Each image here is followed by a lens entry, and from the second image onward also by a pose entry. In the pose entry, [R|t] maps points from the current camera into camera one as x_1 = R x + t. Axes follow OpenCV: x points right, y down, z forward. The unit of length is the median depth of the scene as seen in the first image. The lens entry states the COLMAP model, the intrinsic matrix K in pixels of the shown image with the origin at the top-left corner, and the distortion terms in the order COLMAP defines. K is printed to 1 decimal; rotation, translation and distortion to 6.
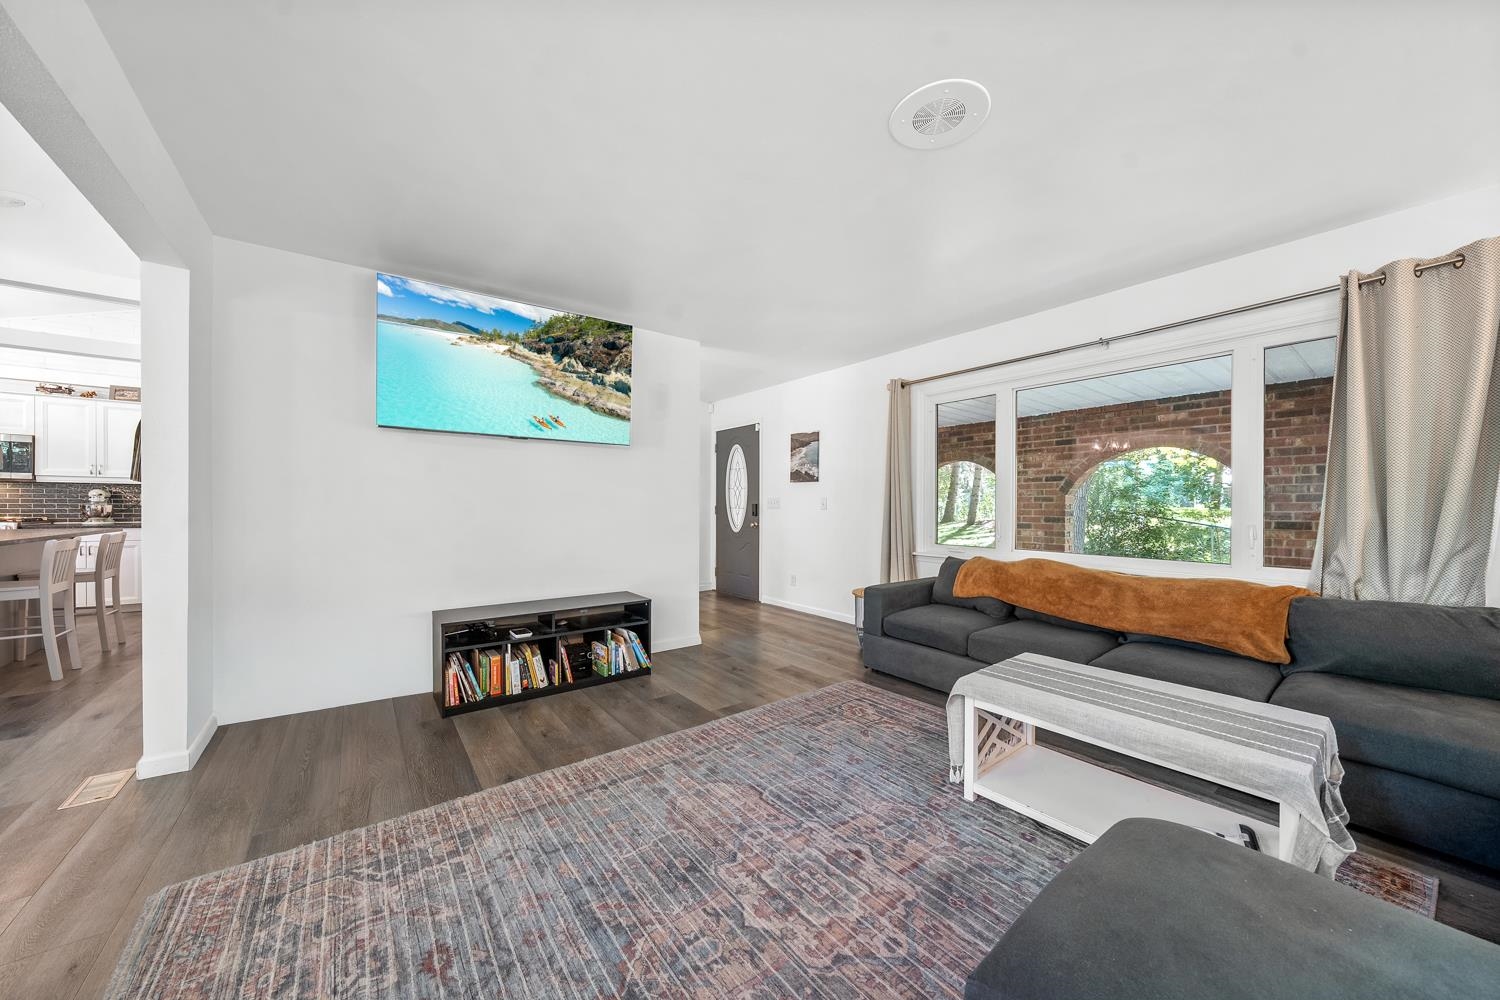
lens RADIAL K [[522.9, 0, 747.4], [0, 522.9, 509.0], [0, 0, 1]] dist [-0.003559, -0.000304]
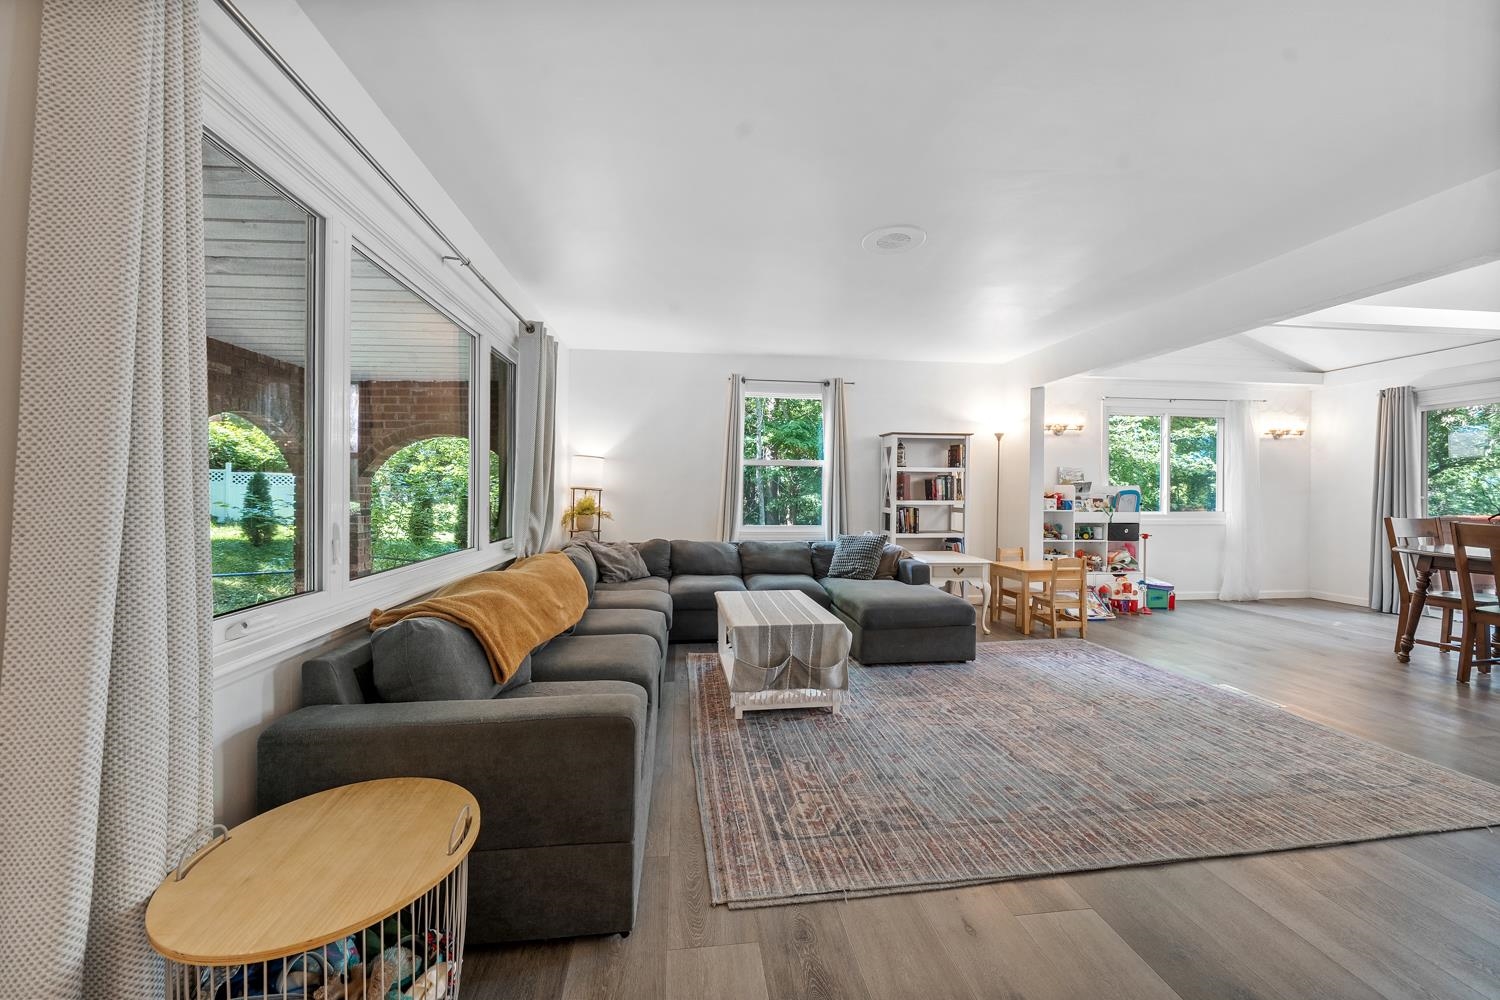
lens RADIAL K [[543.9, 0, 747.4], [0, 543.9, 494.3], [0, 0, 1]] dist [-0.001583, -0.000119]
pose [[-0.869157, -0.010988, 0.494414, -0.031213], [-0.005306, 0.999903, 0.012896, -0.008559], [-0.494508, 0.008585, -0.869131, 1.357378]]
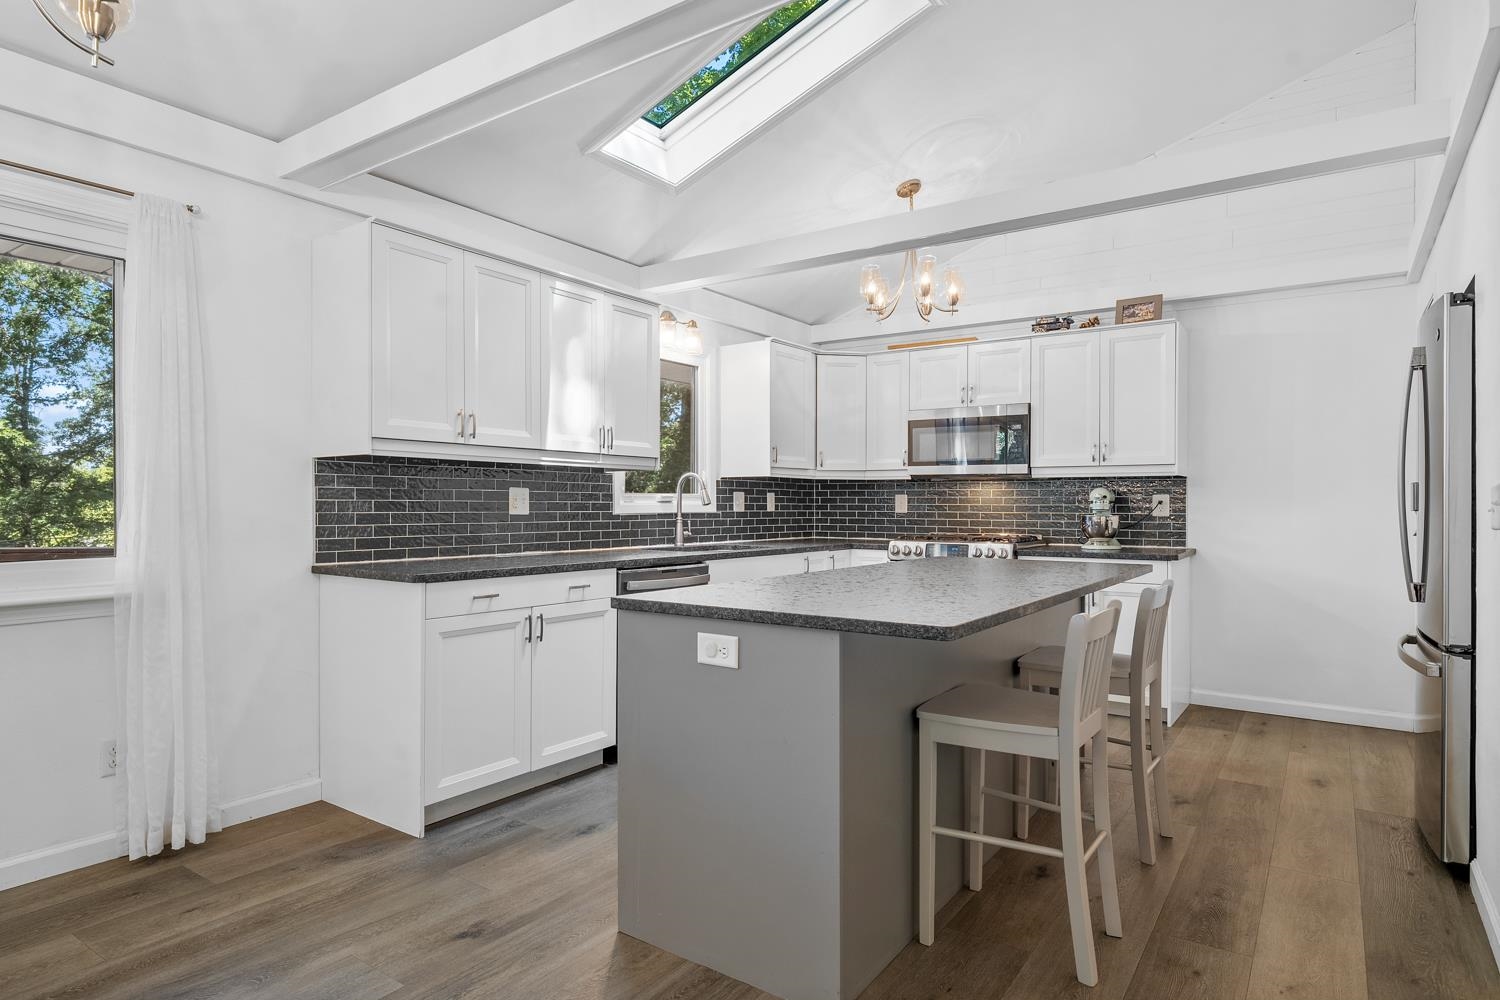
lens RADIAL K [[845.8, 0, 750.0], [0, 845.8, 500.0], [0, 0, 1]] dist [0.000989, -0.000051]
pose [[0.319260, -0.010098, -0.947613, -0.788488], [-0.009977, 0.999852, -0.014016, -0.012344], [0.947615, 0.013929, 0.319112, 0.543743]]
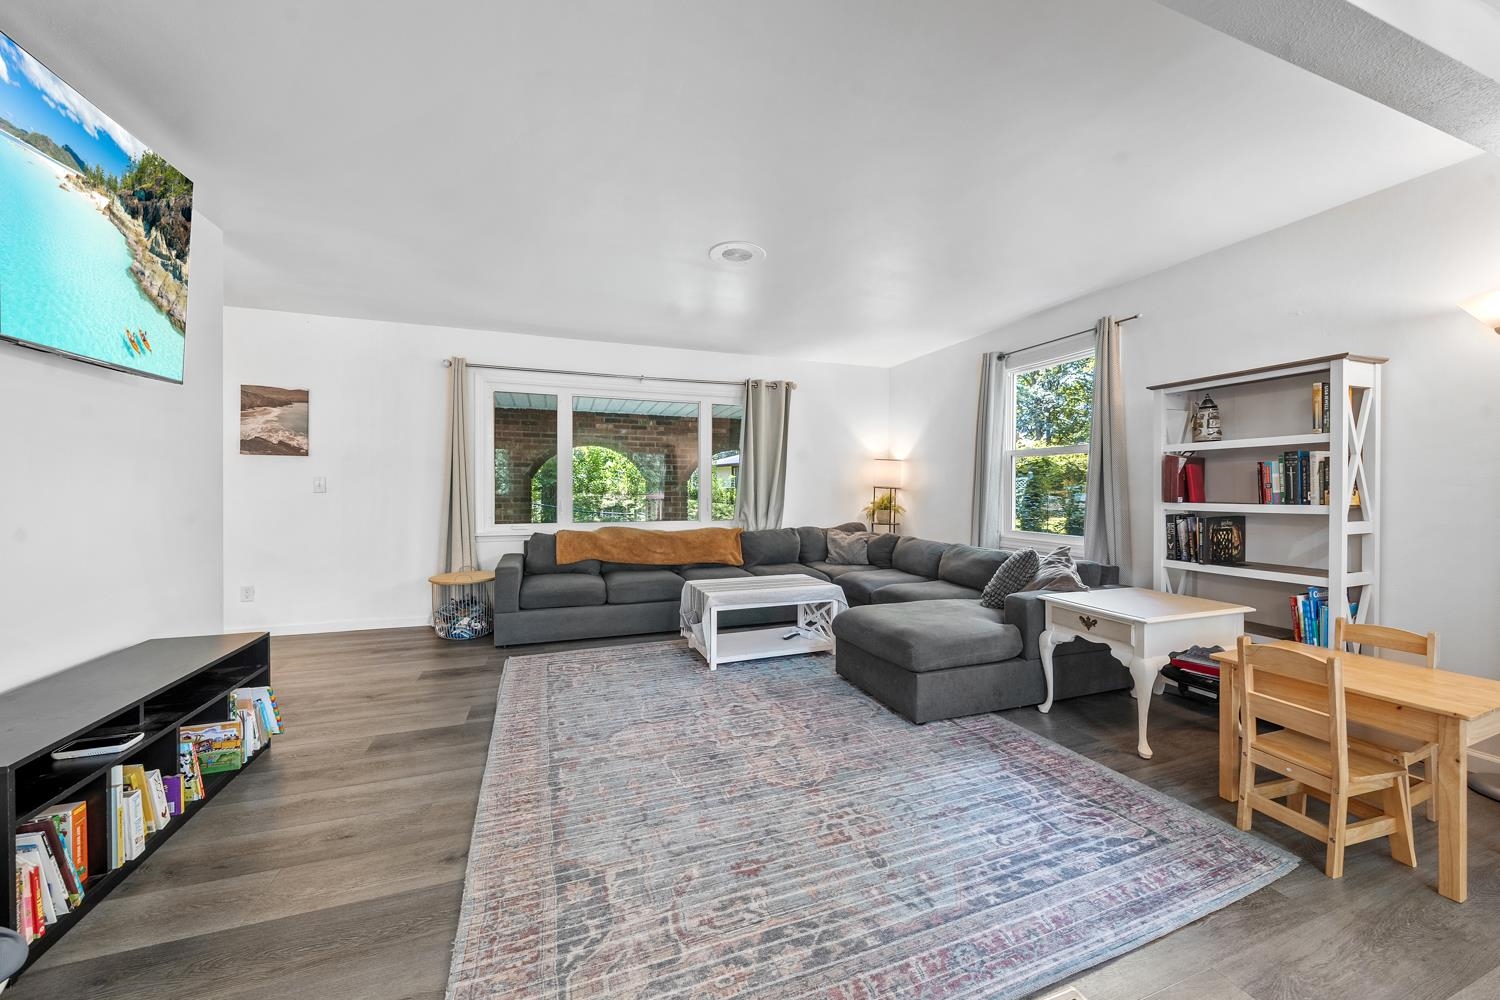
lens RADIAL K [[543.9, 0, 747.4], [0, 543.9, 494.3], [0, 0, 1]] dist [-0.001583, -0.000119]
pose [[0.291813, -0.011196, 0.956410, -0.672678], [0.005979, 0.999933, 0.009882, -0.000757], [-0.956457, 0.002835, 0.291861, 0.239847]]
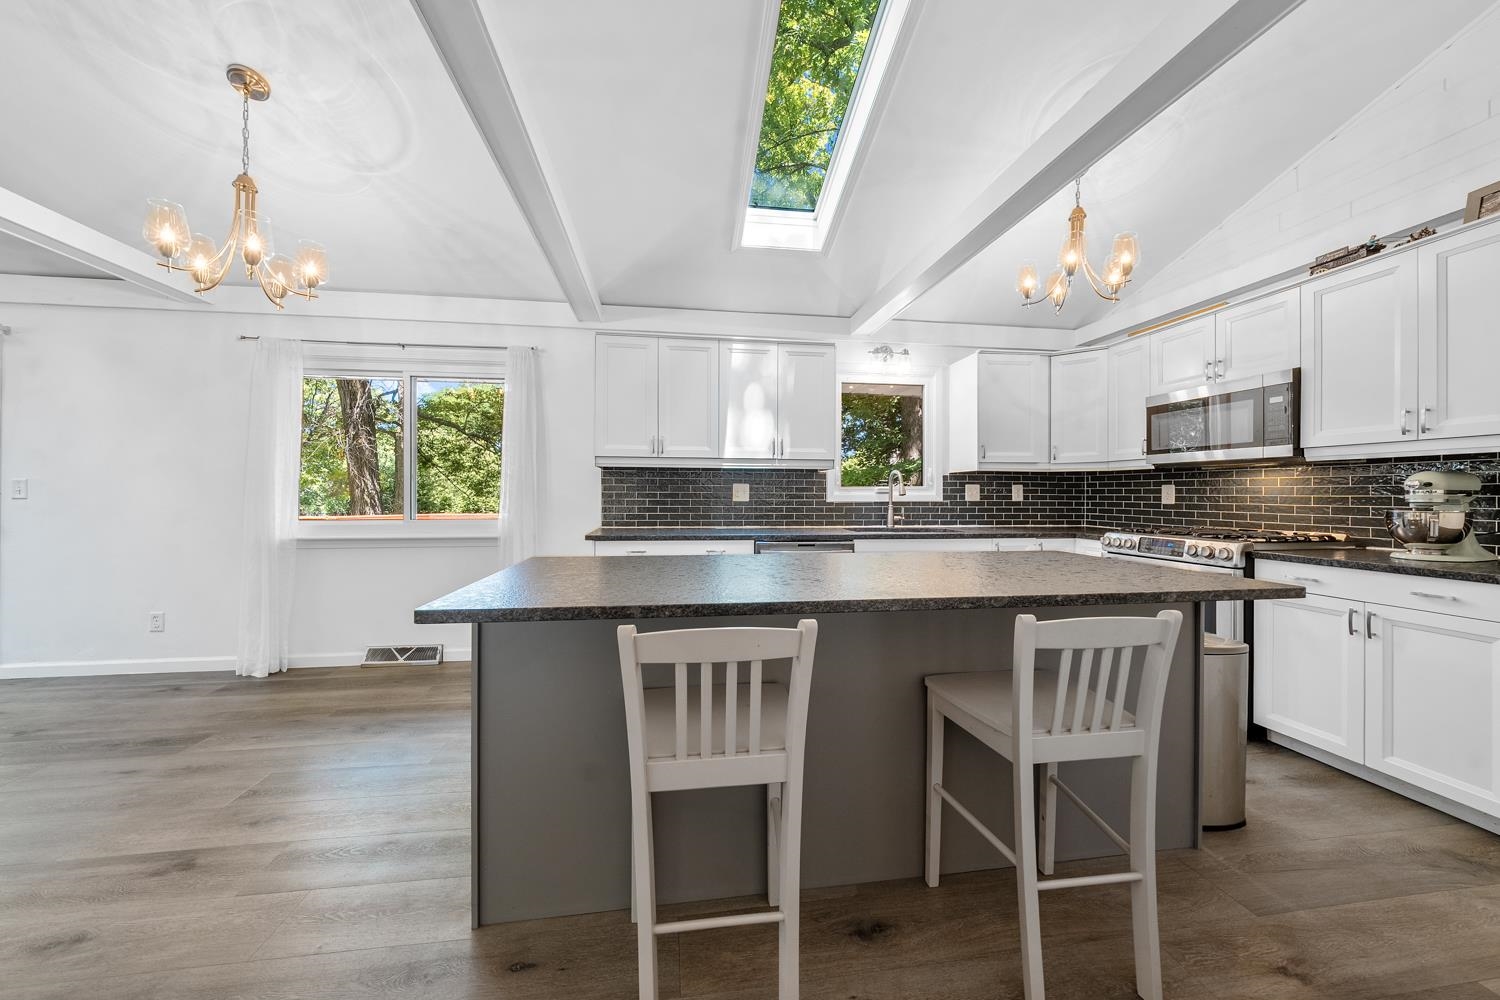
lens RADIAL K [[524.8, 0, 742.2], [0, 524.8, 492.0], [0, 0, 1]] dist [-0.000185, -0.000102]
pose [[-0.476165, -0.010761, -0.879290, -1.031781], [-0.014673, 0.999883, -0.004290, -0.020420], [0.879234, 0.010859, -0.476267, 1.155322]]
